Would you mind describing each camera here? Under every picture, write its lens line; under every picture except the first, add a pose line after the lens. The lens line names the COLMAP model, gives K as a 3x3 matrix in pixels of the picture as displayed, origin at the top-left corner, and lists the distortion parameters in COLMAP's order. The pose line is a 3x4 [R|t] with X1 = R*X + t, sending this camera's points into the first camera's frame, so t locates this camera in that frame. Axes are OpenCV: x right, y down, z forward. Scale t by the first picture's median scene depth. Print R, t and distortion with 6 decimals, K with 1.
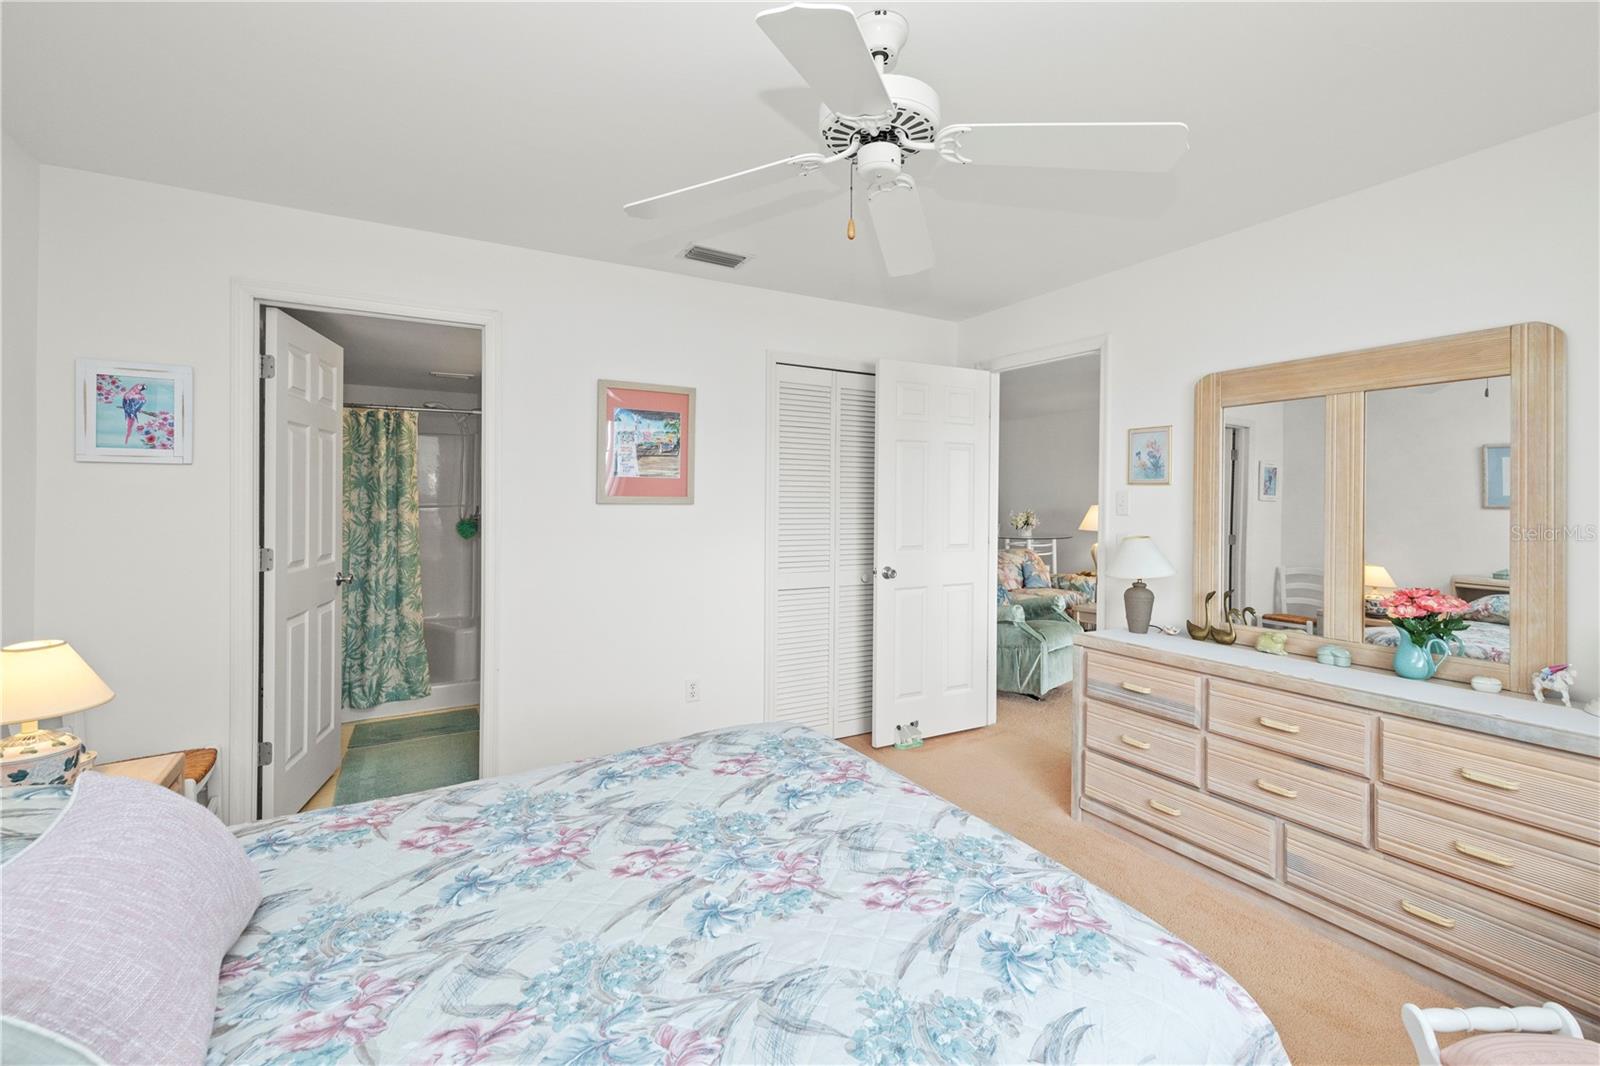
lens RADIAL K [[694.1, 0, 813.5], [0, 694.1, 490.2], [0, 0, 1]] dist [0.006769, 0.000177]
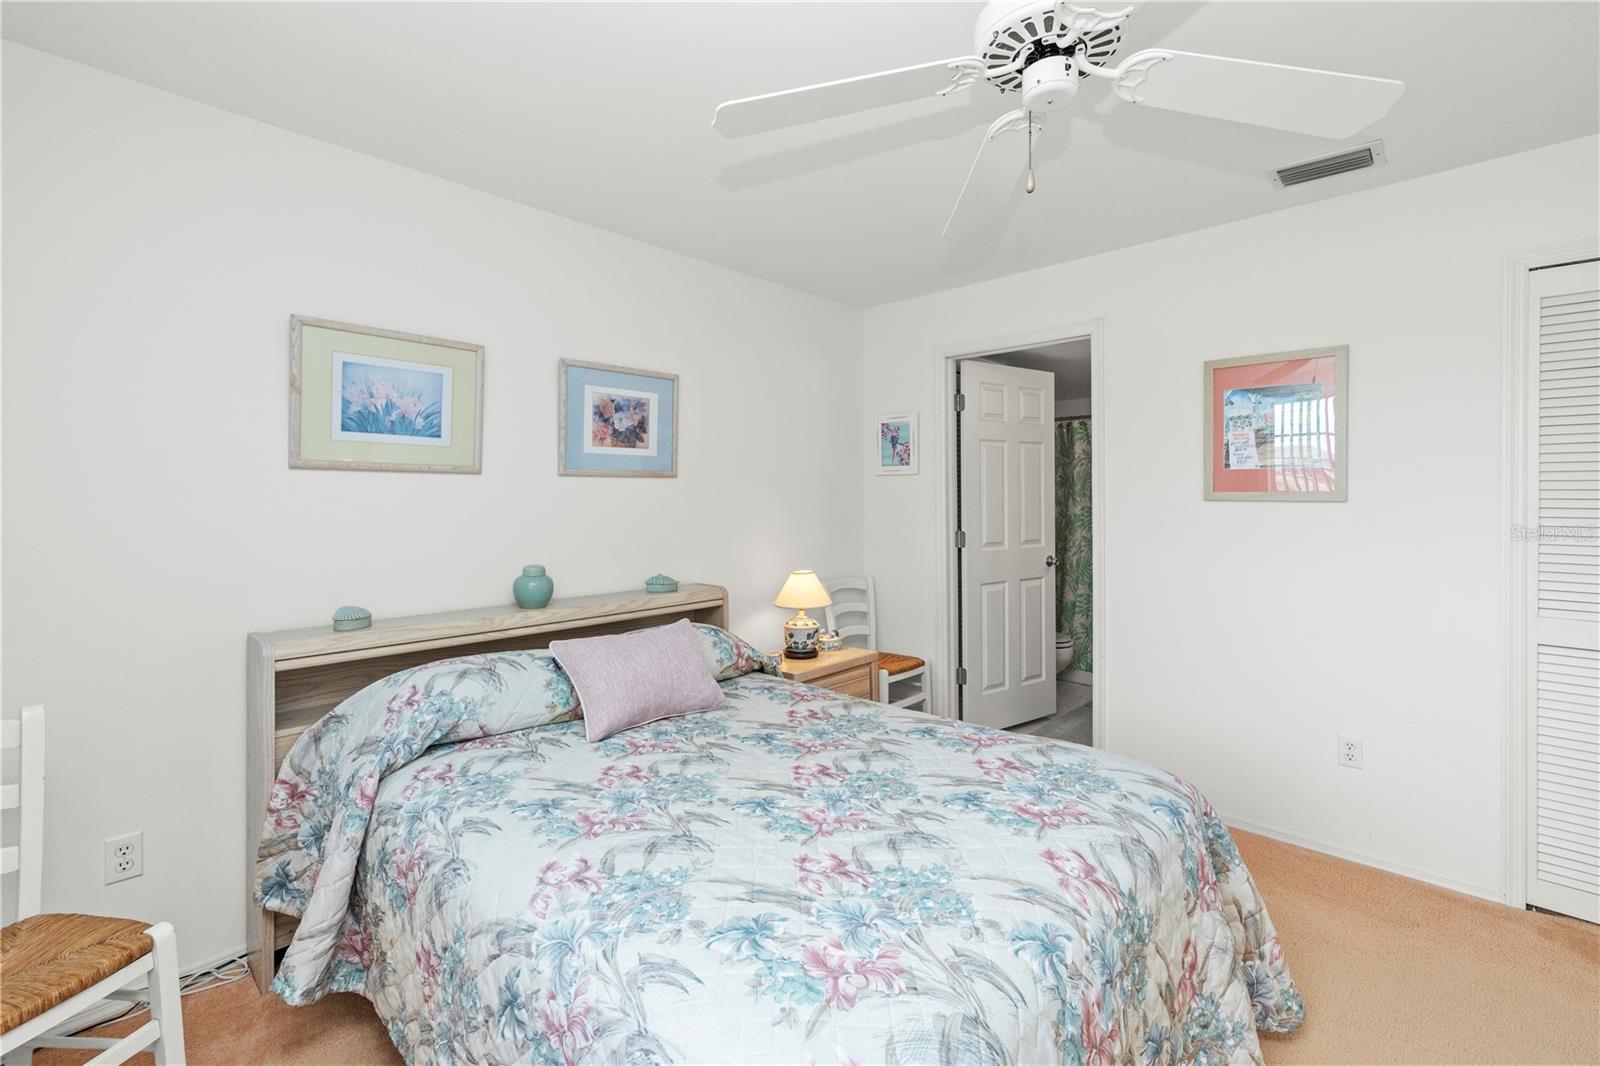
lens RADIAL K [[704.1, 0, 805.4], [0, 704.1, 492.6], [0, 0, 1]] dist [0.004142, 0.000389]
pose [[0.281798, -0.008750, -0.959434, 0.812485], [0.015510, 0.999869, -0.004564, 0.010365], [0.959348, -0.013594, 0.281897, 0.483631]]
